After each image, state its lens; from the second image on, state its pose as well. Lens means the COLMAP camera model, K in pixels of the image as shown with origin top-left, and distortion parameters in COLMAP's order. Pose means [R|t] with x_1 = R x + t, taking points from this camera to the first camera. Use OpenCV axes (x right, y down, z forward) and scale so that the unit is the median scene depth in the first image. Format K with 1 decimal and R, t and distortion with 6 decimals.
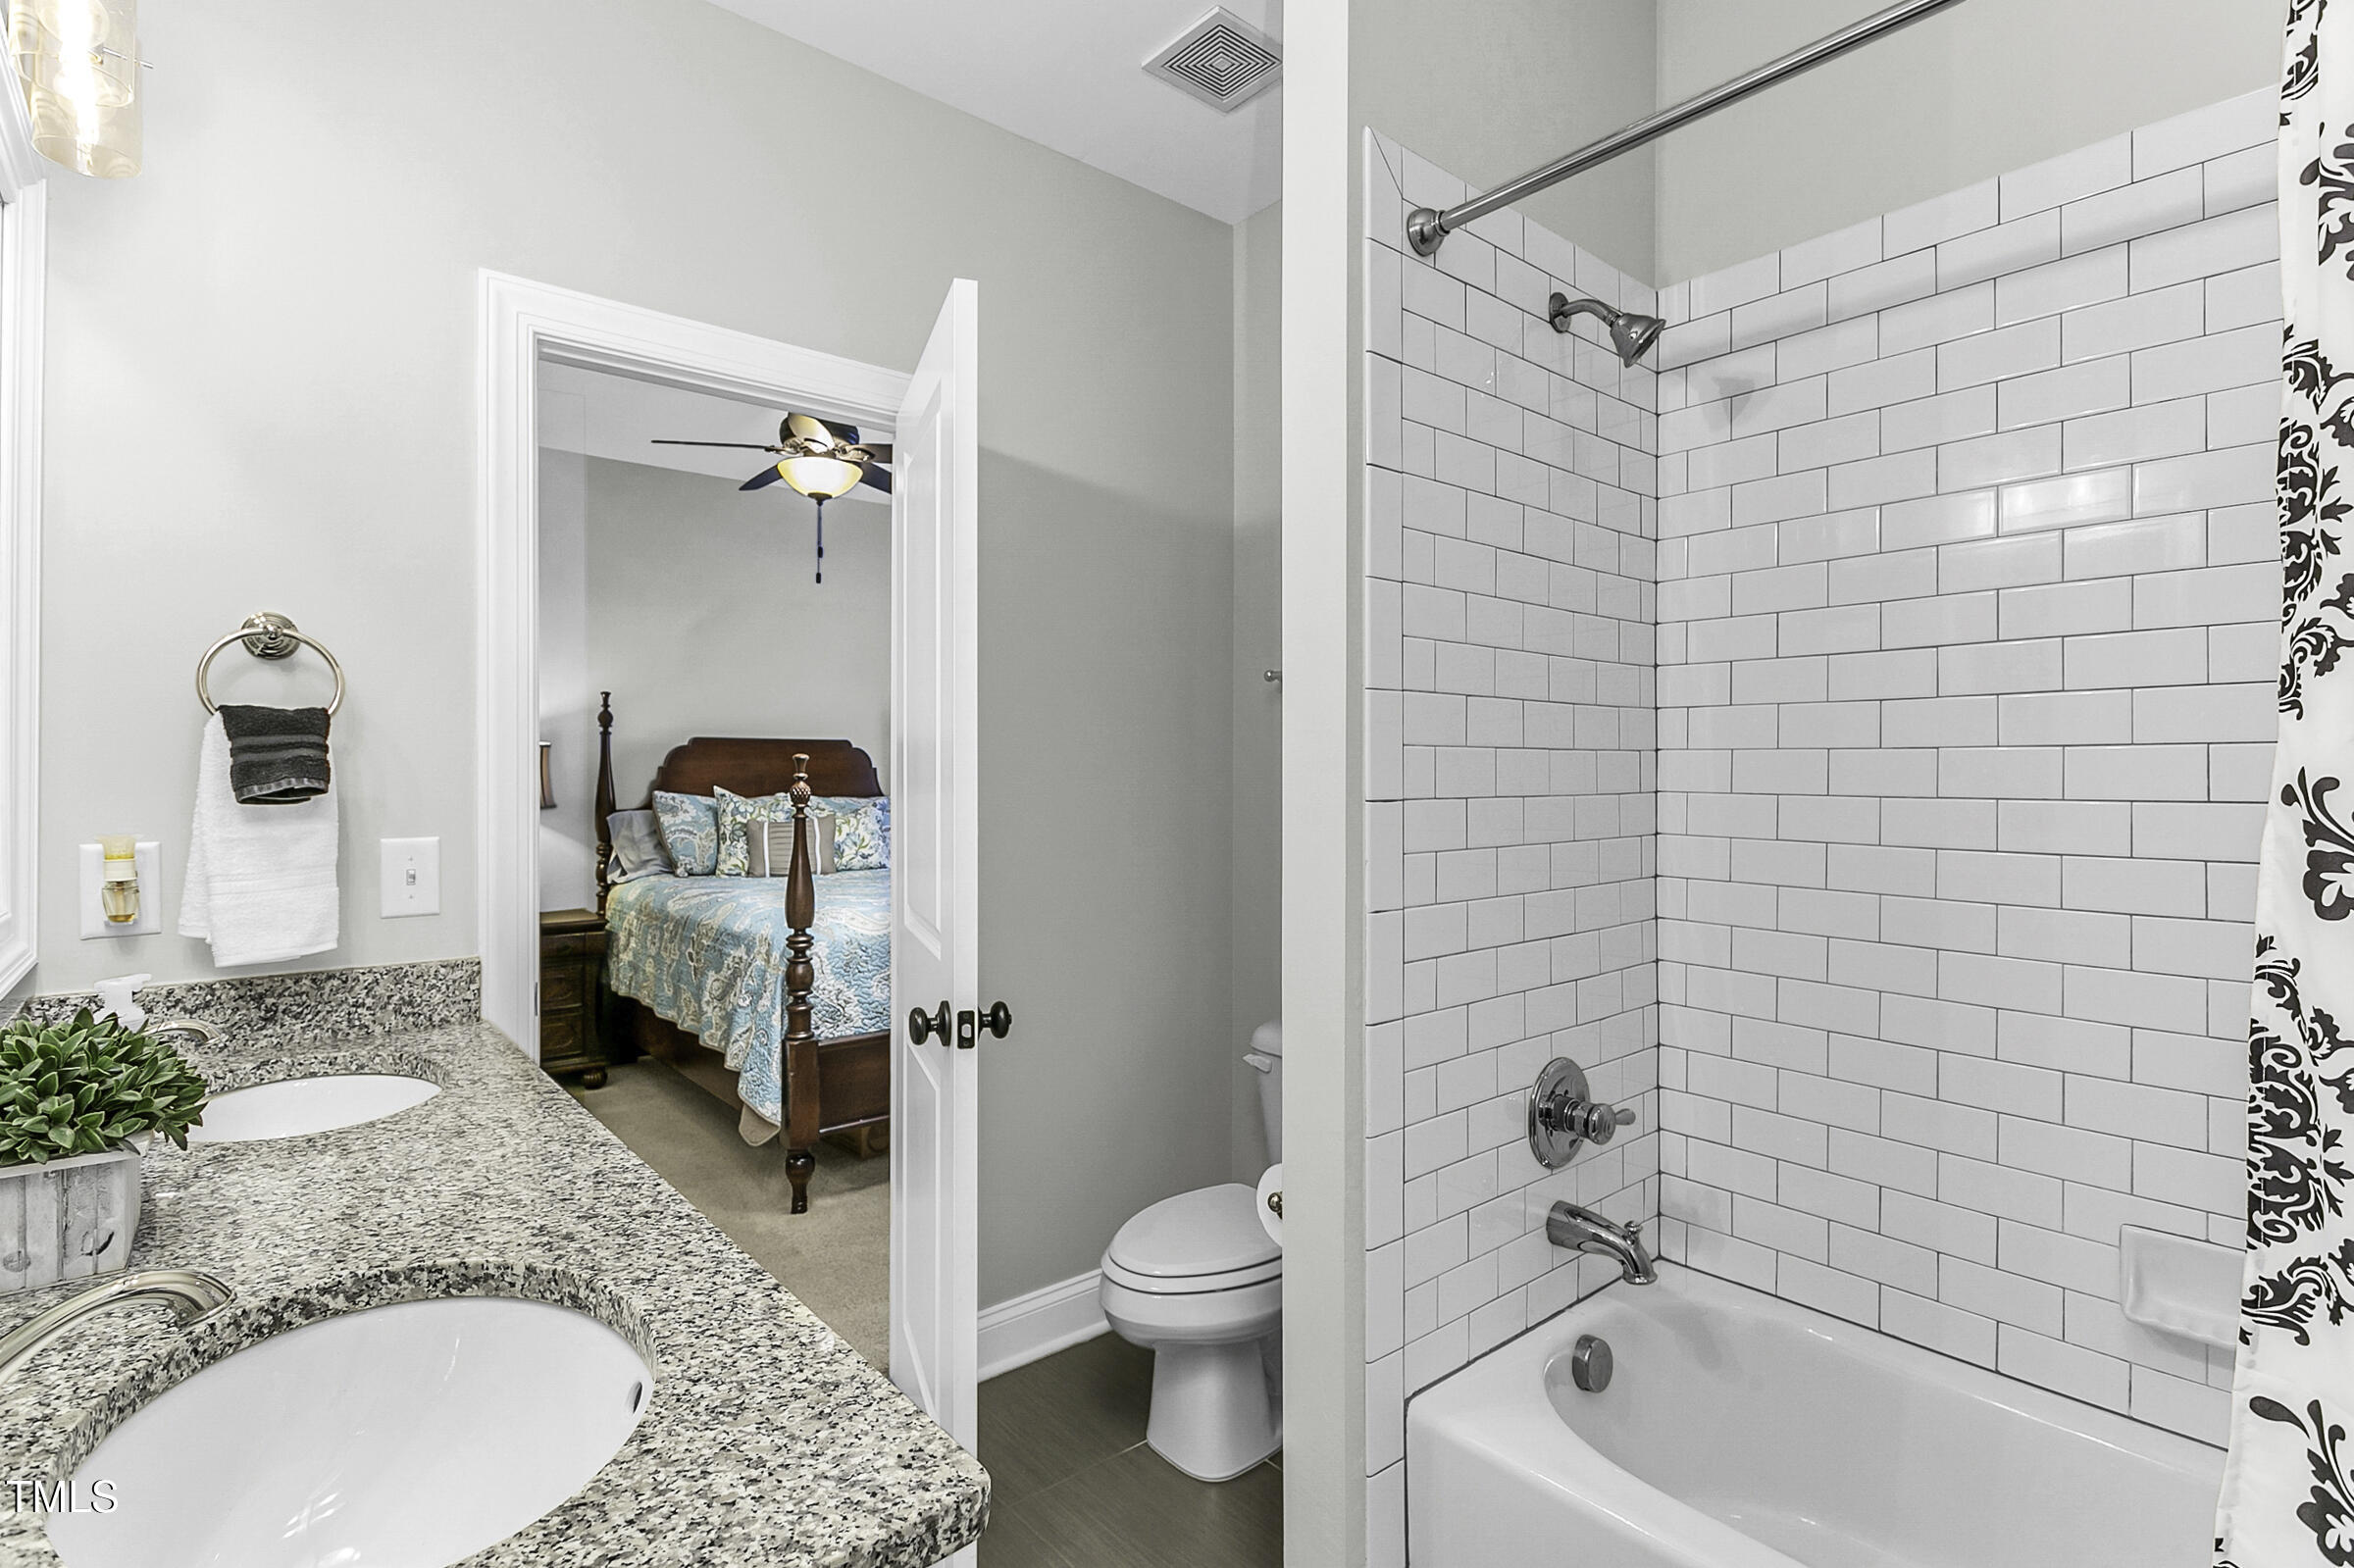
lens RADIAL K [[1127.4, 0, 1173.6], [0, 1127.4, 784.8], [0, 0, 1]] dist [-0.001421, -0.000576]
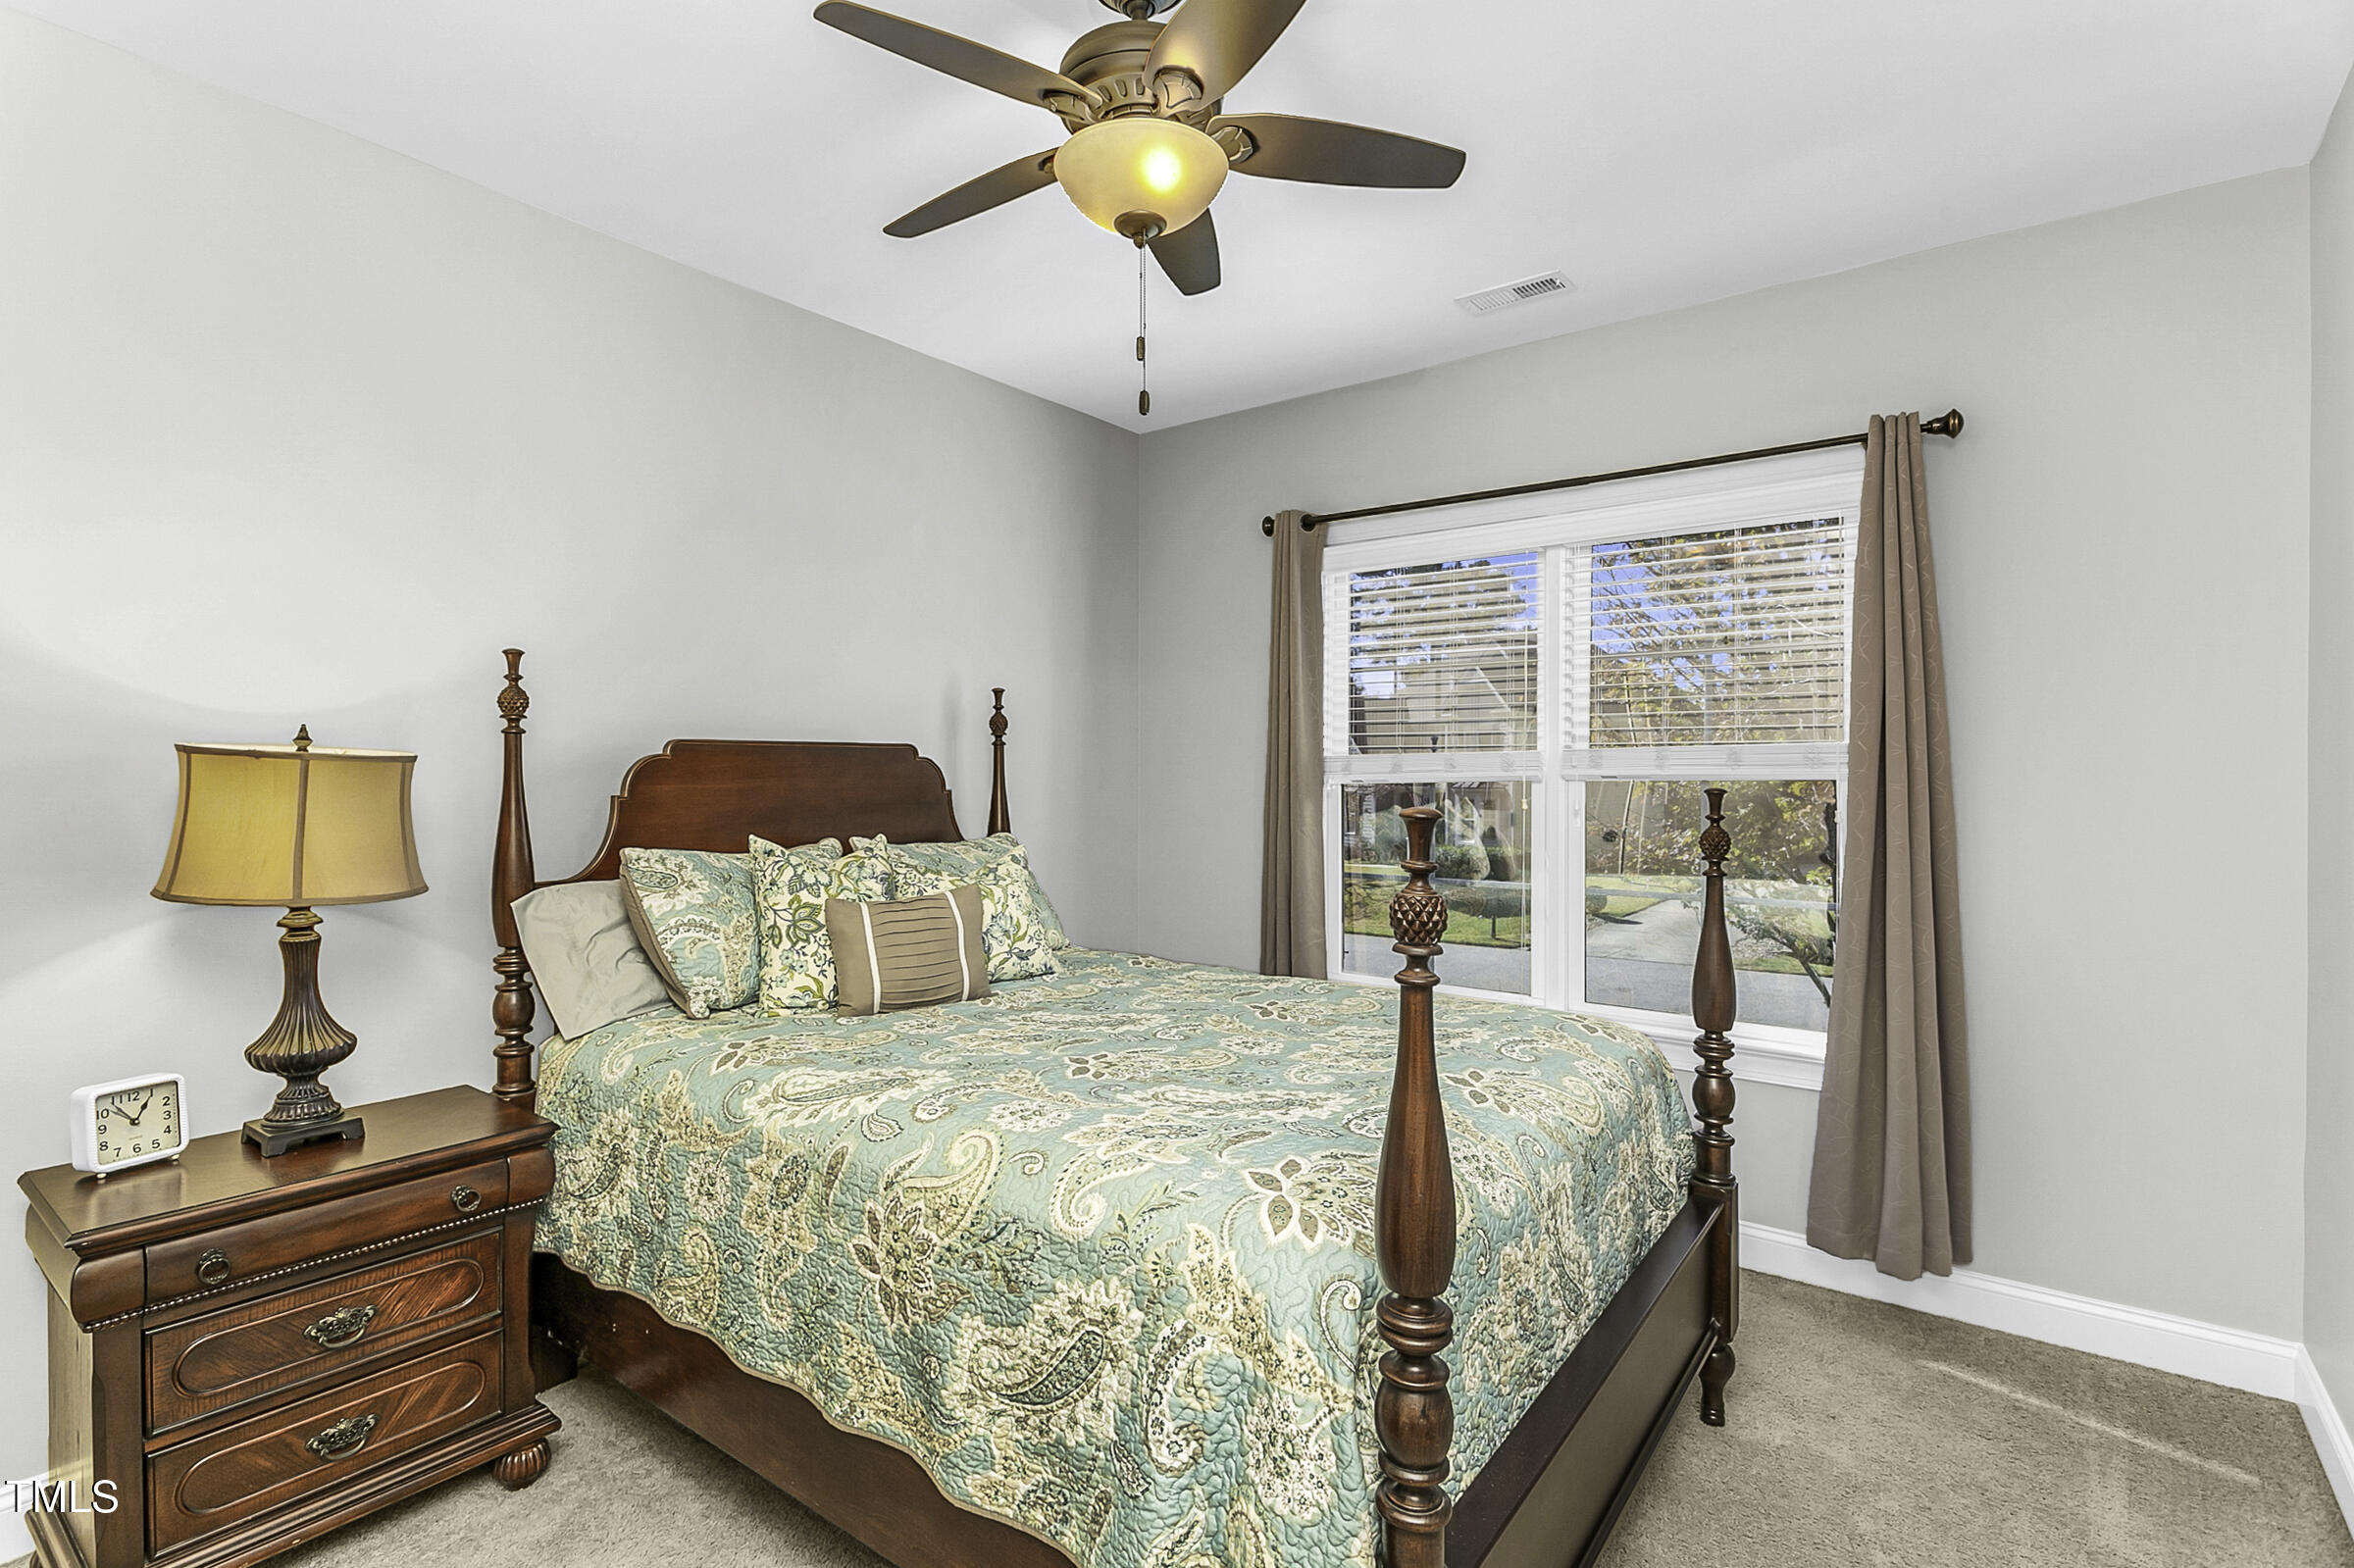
lens RADIAL K [[1127.4, 0, 1185.2], [0, 1127.4, 781.5], [0, 0, 1]] dist [-0.001421, -0.000576]
pose [[0.974492, -0.001561, 0.224418, -0.335171], [0.001091, 0.999997, 0.002219, -0.025105], [-0.224421, -0.001917, 0.974490, 0.456526]]
